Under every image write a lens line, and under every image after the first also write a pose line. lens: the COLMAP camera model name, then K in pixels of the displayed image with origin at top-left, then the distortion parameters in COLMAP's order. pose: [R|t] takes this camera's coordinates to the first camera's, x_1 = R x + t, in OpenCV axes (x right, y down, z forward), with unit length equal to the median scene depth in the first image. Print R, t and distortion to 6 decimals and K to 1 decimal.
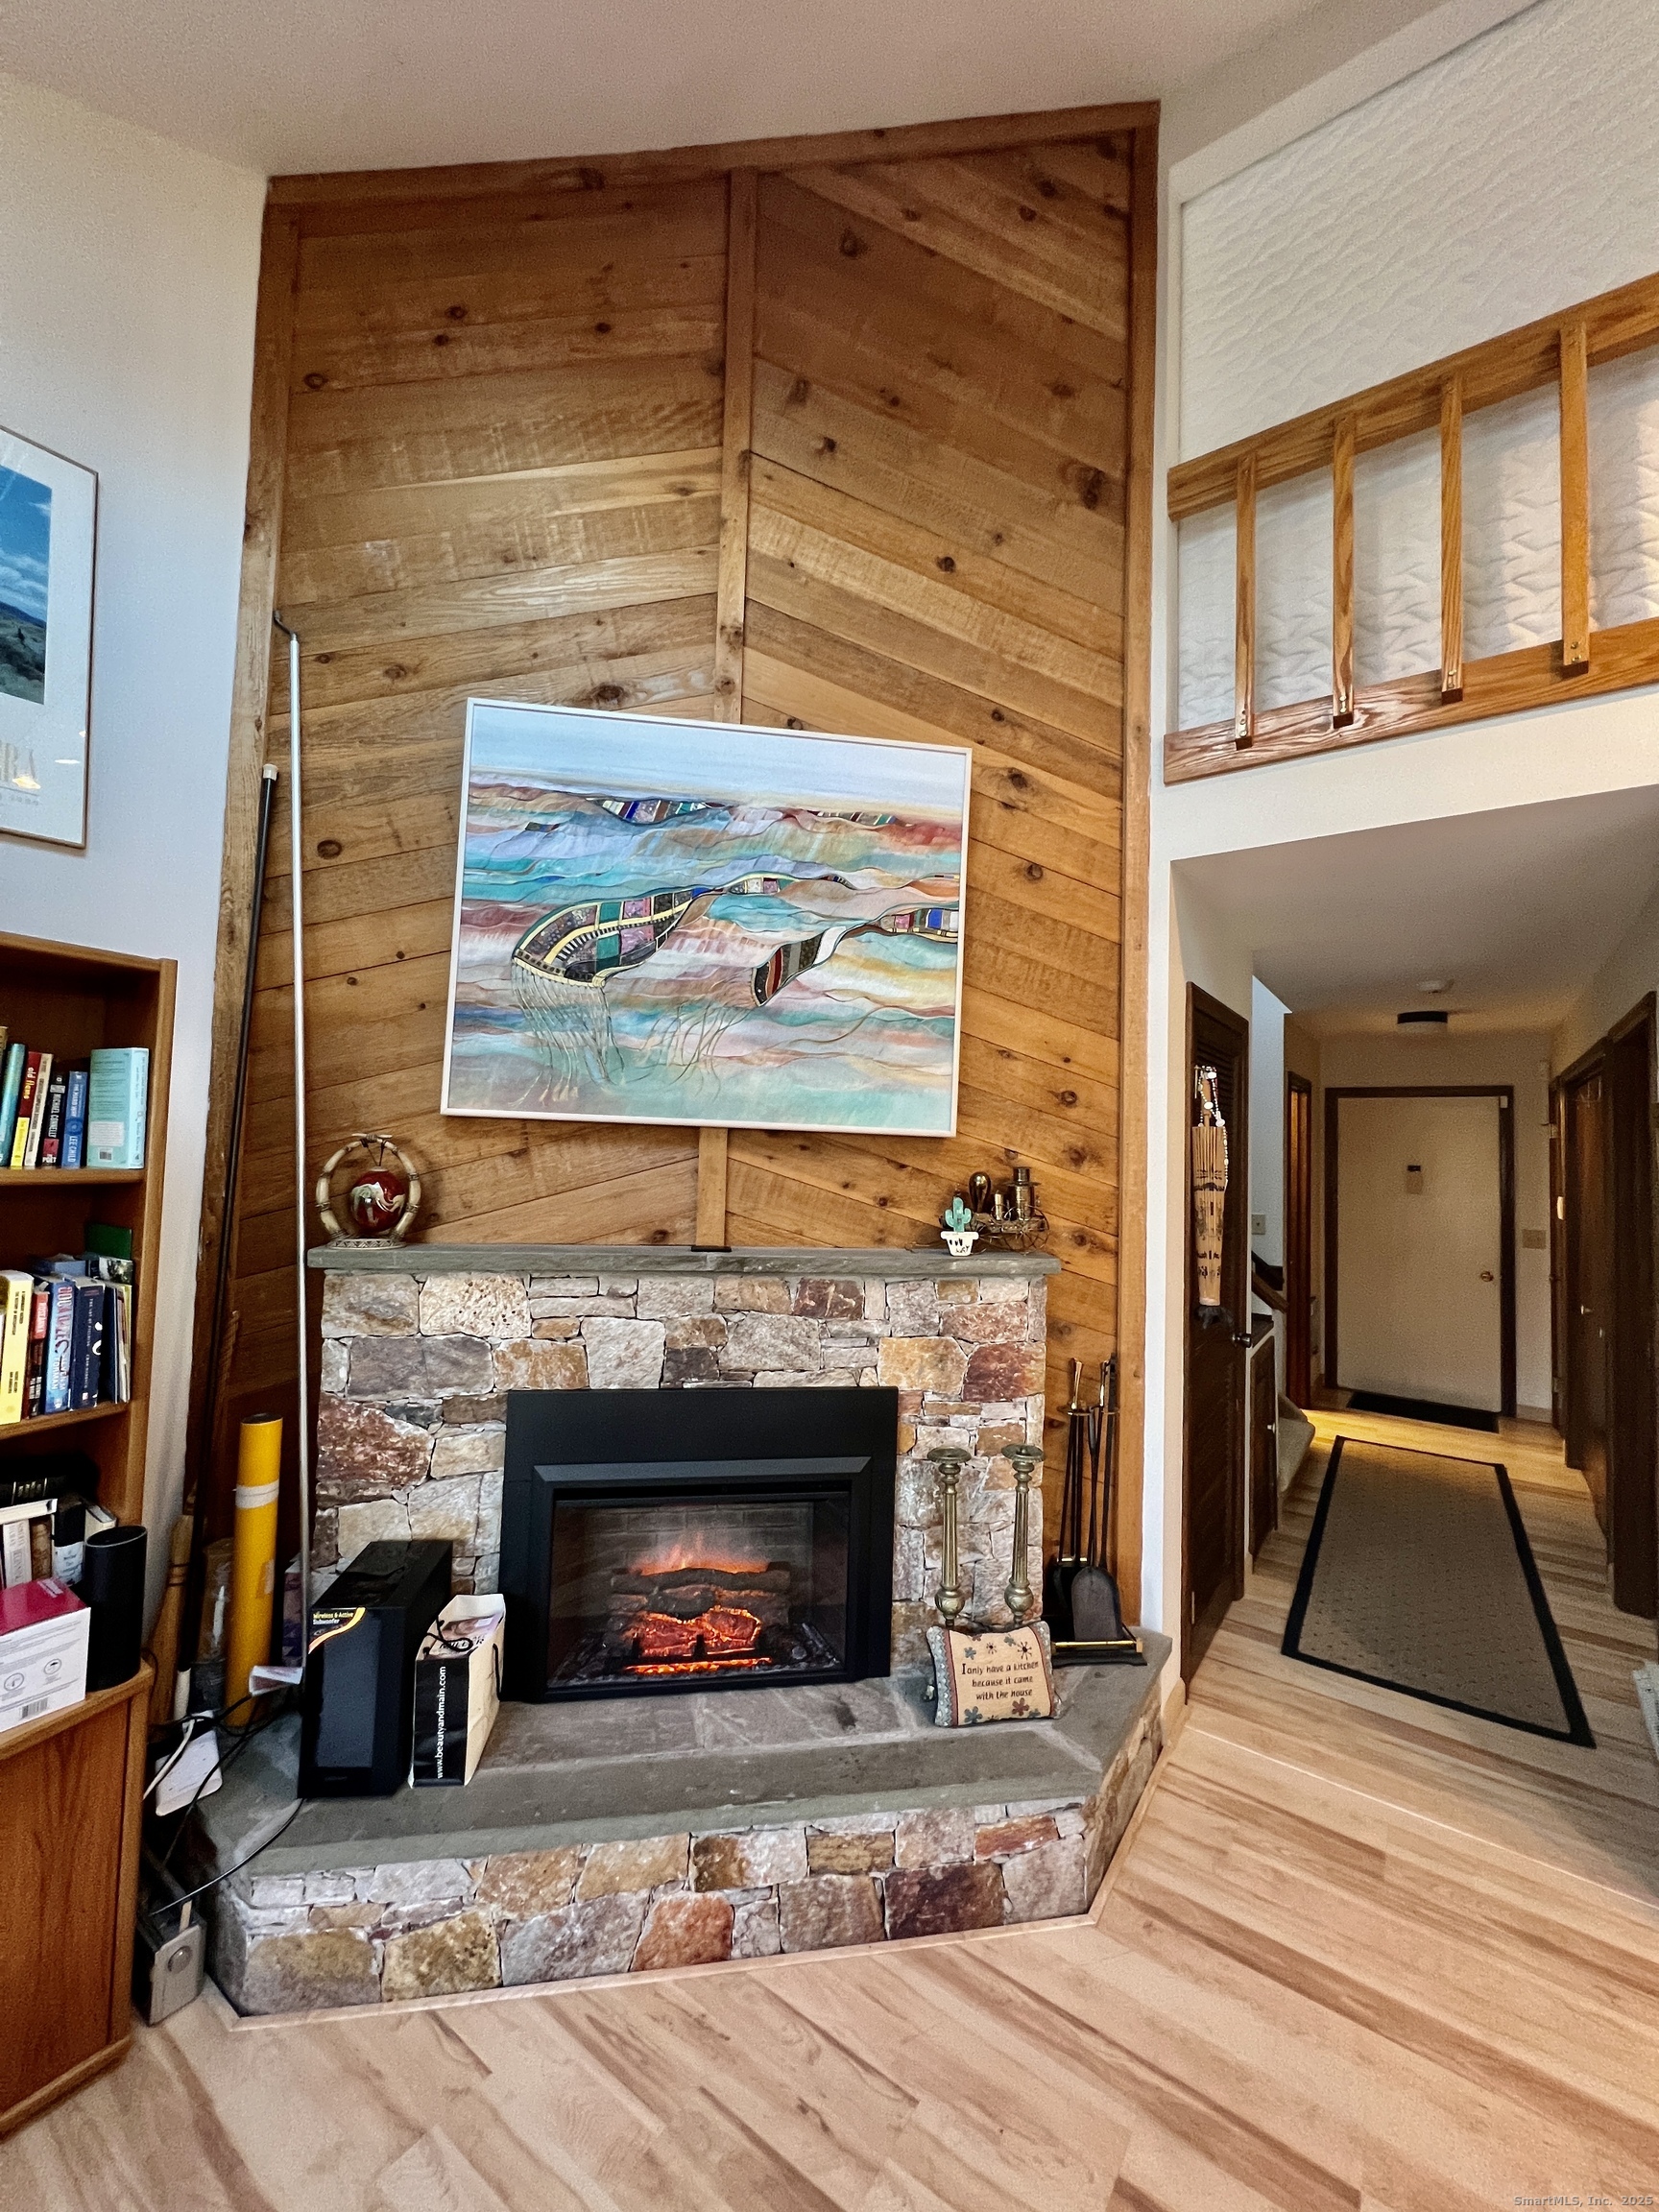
lens RADIAL K [[880.9, 0, 825.9], [0, 880.9, 1104.4], [0, 0, 1]] dist [0.000298, -0.000396]
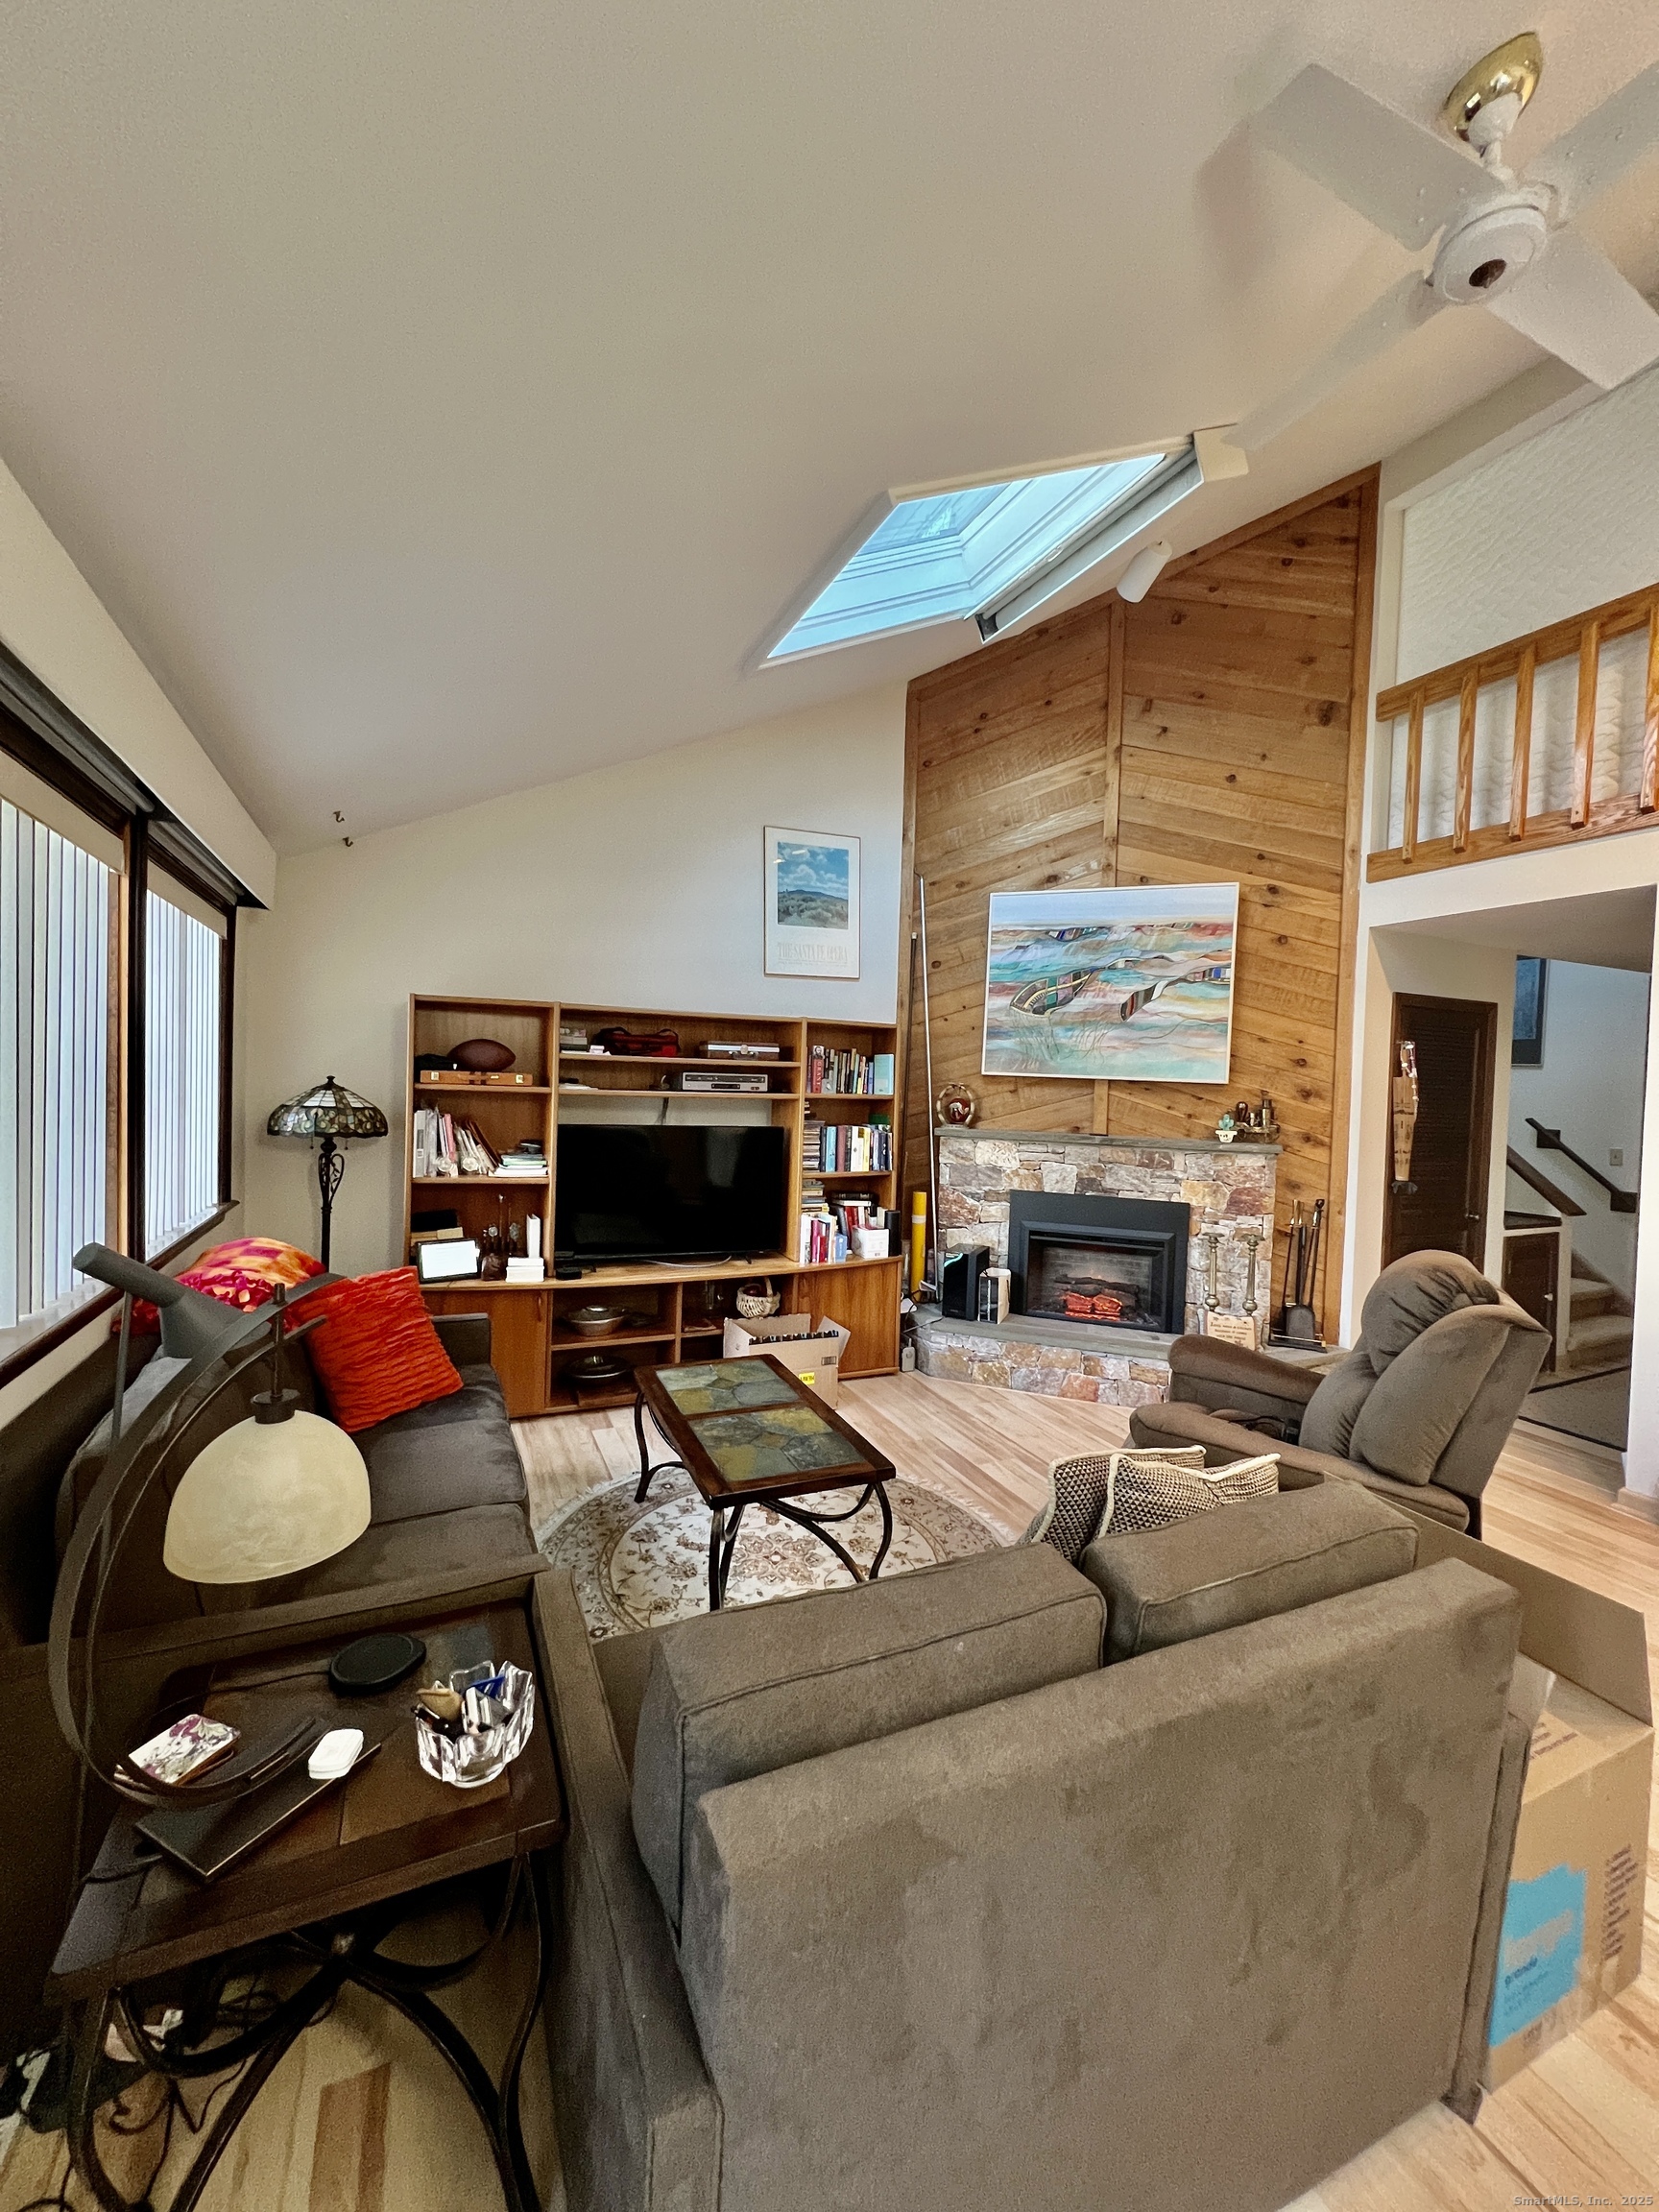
lens RADIAL K [[880.9, 0, 828.0], [0, 880.9, 1105.1], [0, 0, 1]] dist [0.000298, -0.000396]
pose [[0.864580, 0.010212, -0.502391, 0.378105], [0.019807, 0.998324, 0.054380, -0.041546], [0.502104, -0.056967, 0.862929, -1.198266]]
